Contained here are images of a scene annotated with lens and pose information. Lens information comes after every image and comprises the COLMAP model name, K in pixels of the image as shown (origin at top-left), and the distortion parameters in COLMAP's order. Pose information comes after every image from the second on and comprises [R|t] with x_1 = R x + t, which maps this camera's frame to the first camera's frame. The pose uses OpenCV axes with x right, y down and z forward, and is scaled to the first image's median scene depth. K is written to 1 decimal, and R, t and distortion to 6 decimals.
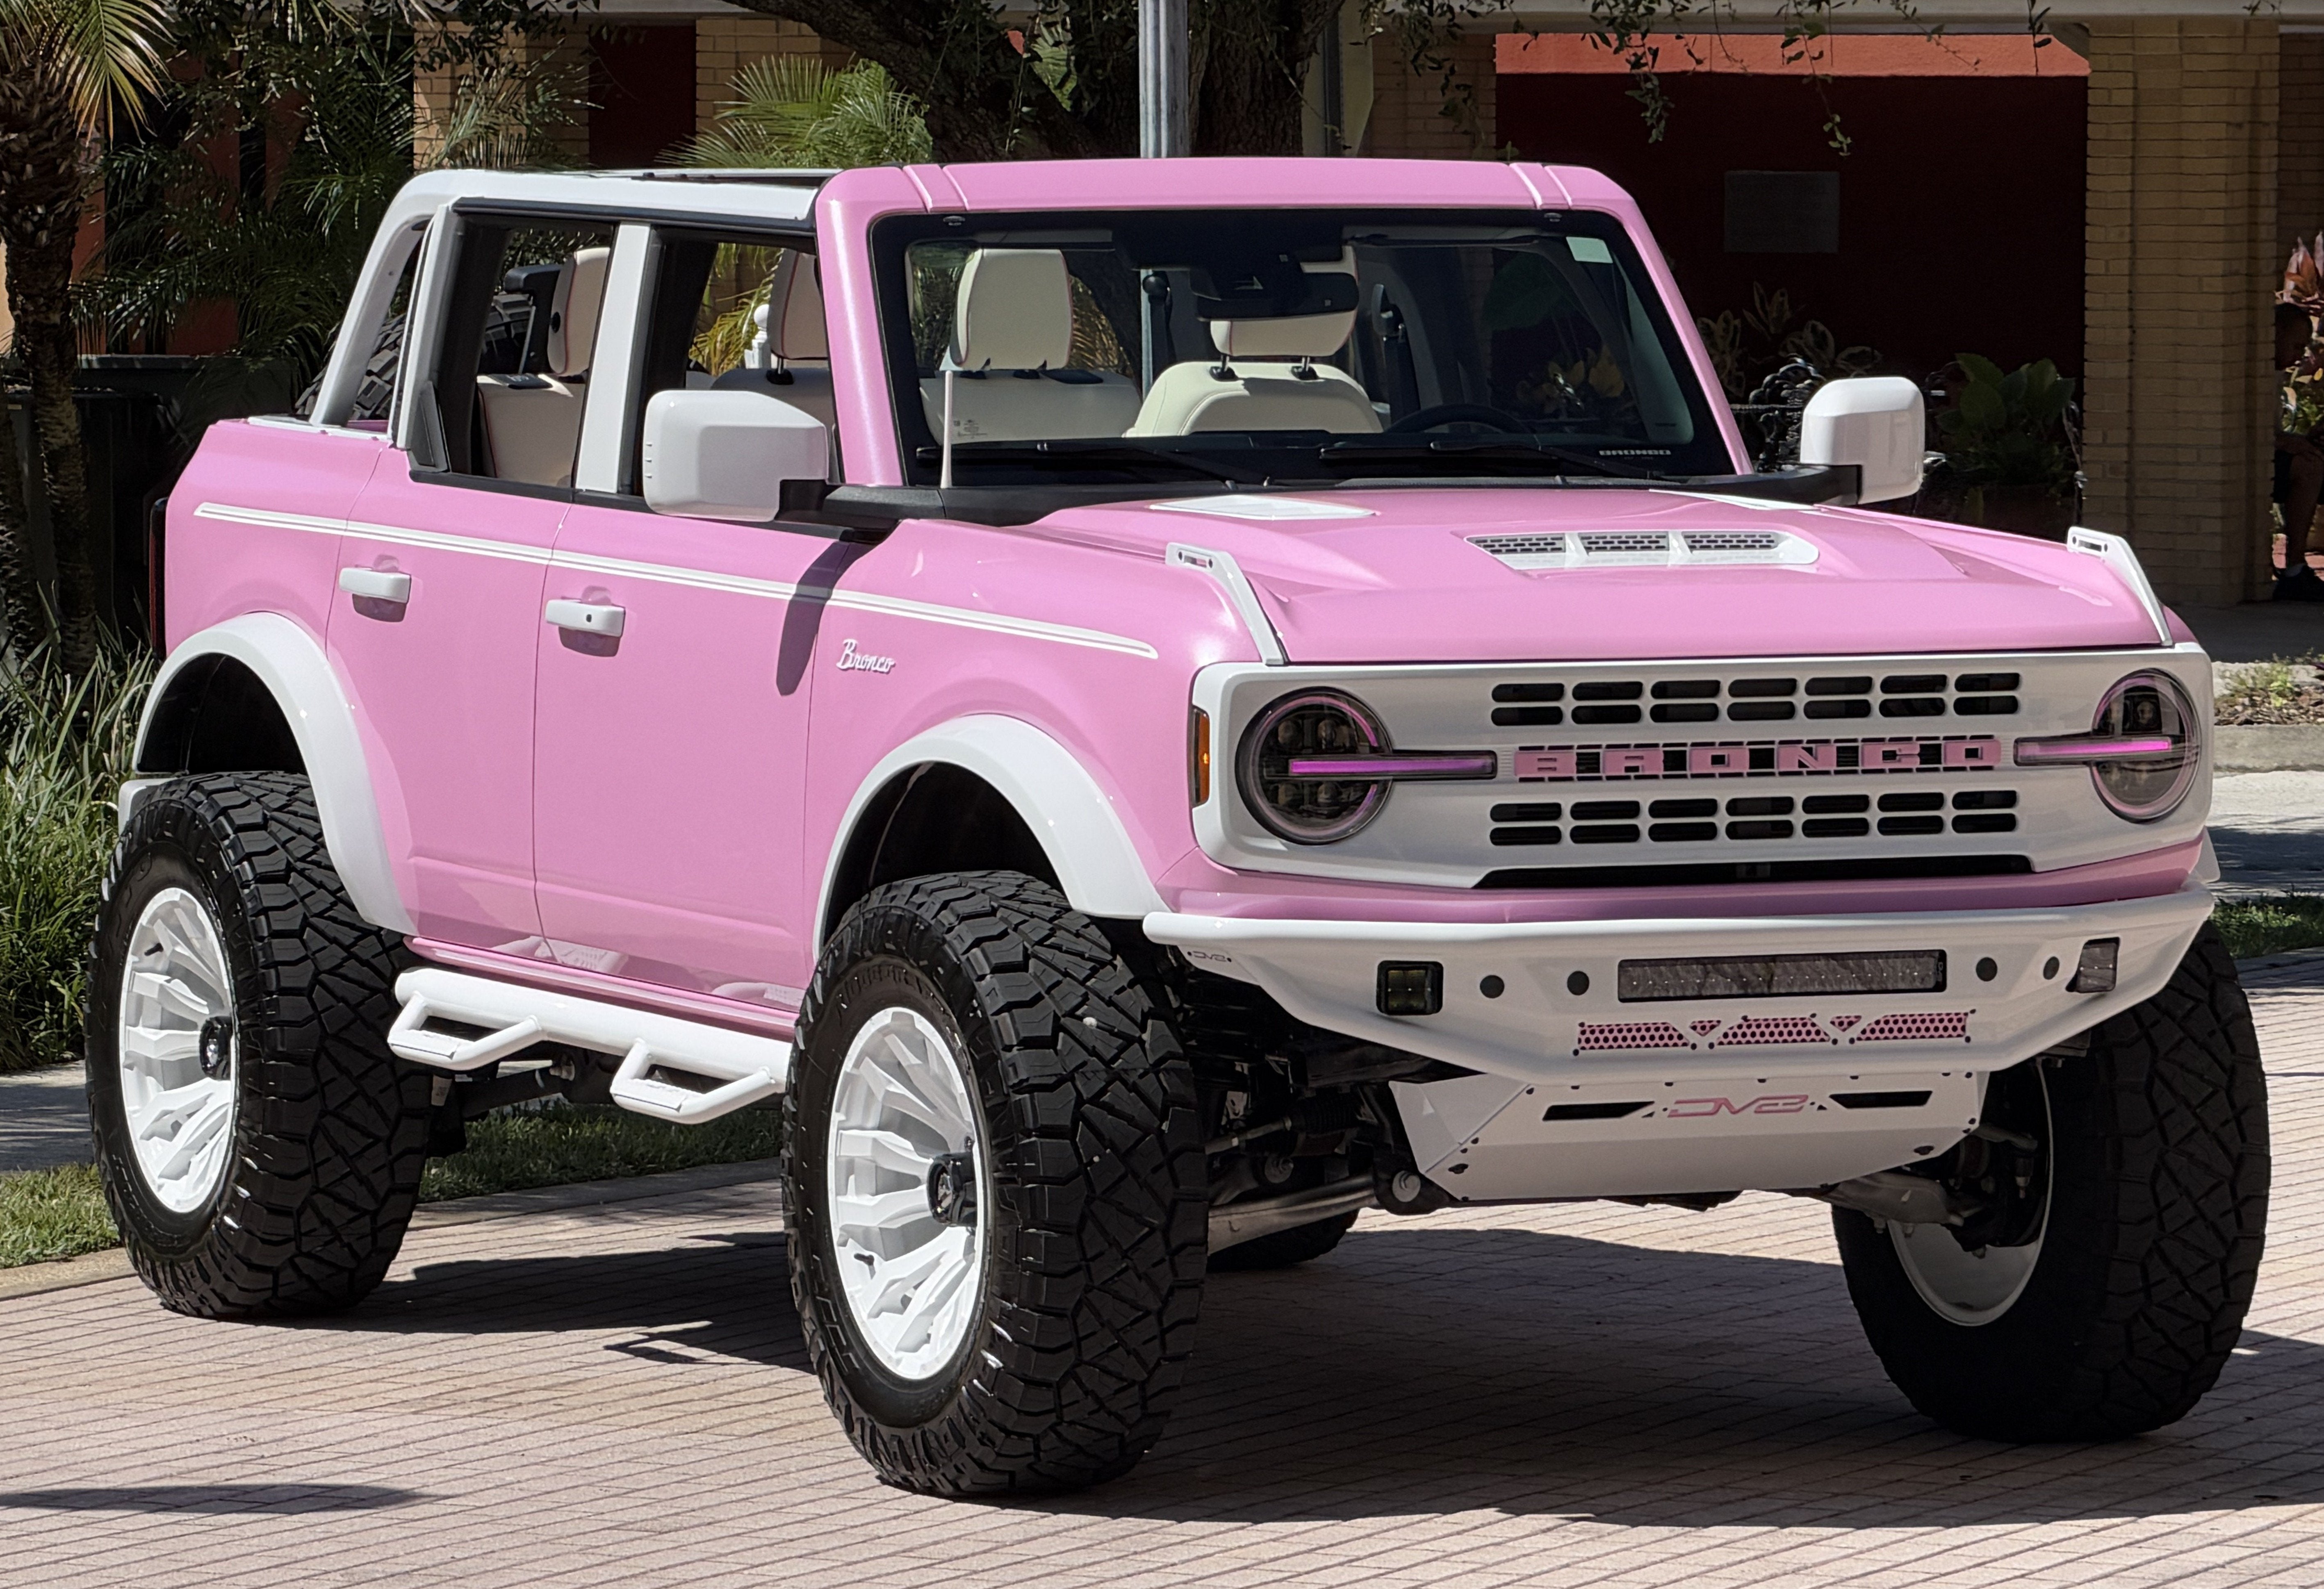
lens RADIAL K [[12978.2, 0, 1823.6], [0, 12978.2, 797.2], [0, 0, 1]] dist [-0.160163, -9.876721]
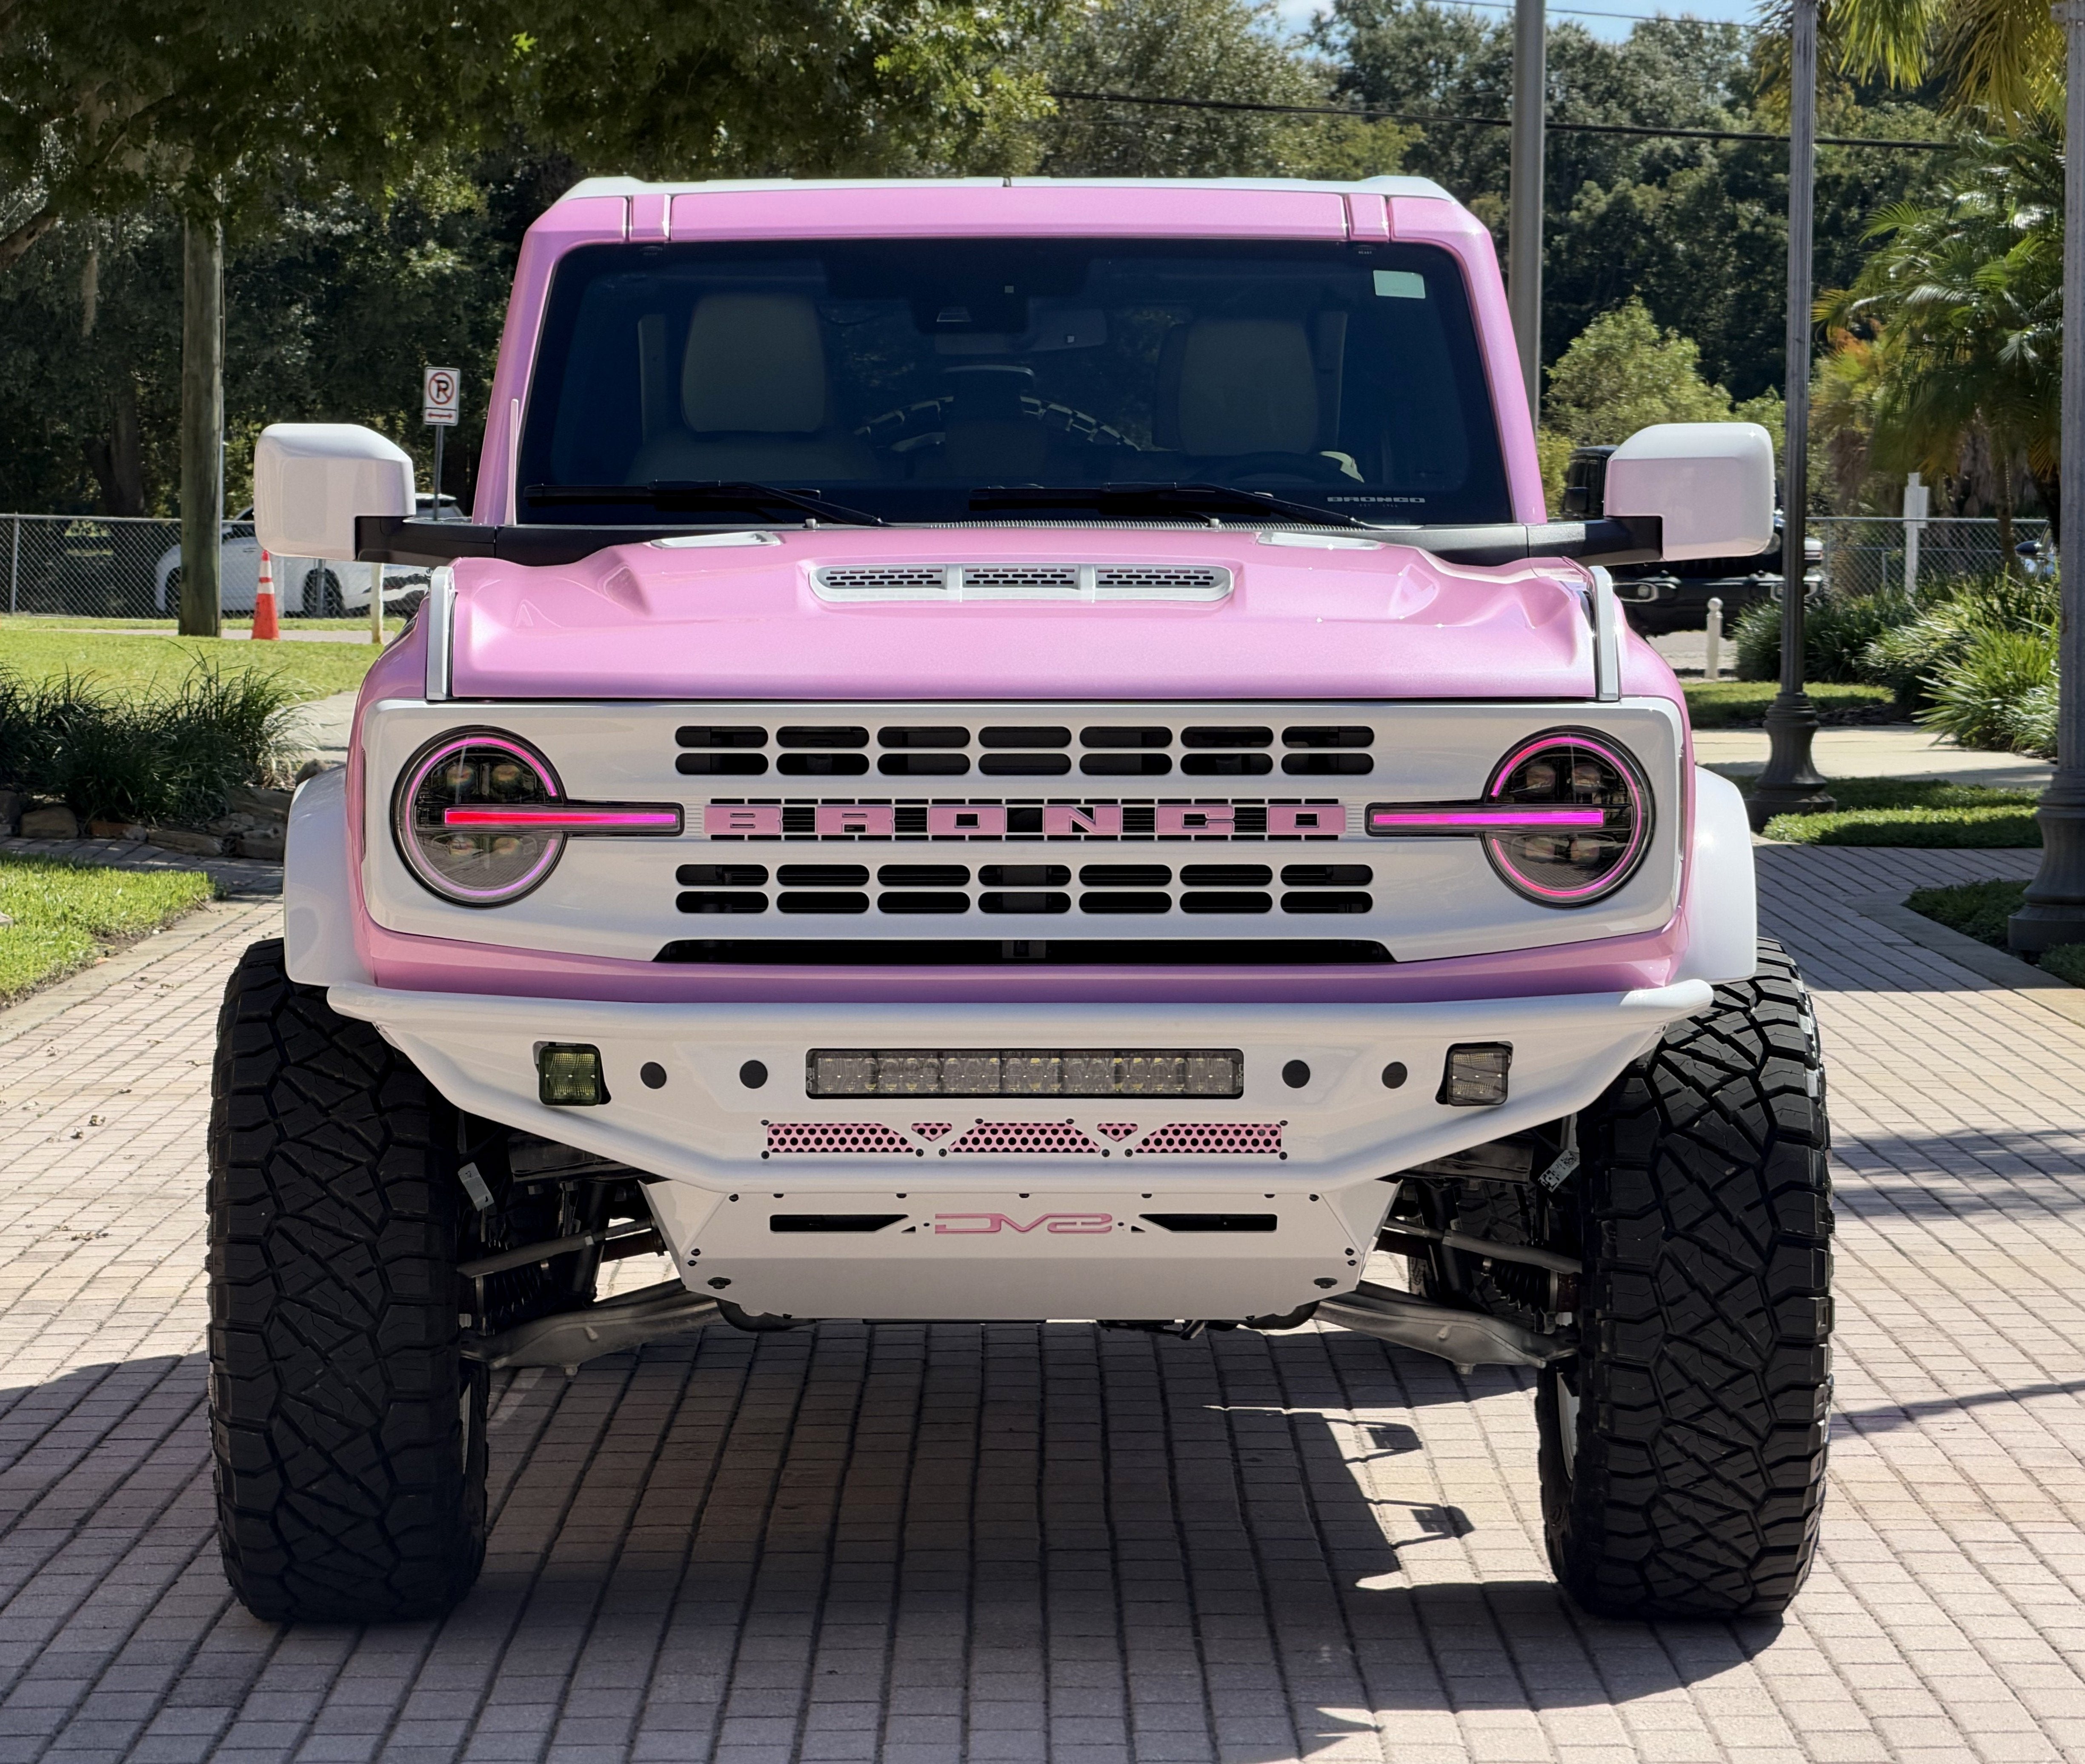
lens RADIAL K [[7518.2, 0, 955.7], [0, 7518.2, 638.0], [0, 0, 1]] dist [0.116954, 1.677982]
pose [[0.882225, 0.006390, -0.470784, 0.225111], [-0.023743, 0.999239, -0.030931, 0.000520], [0.470228, 0.038466, 0.881706, 0.556904]]
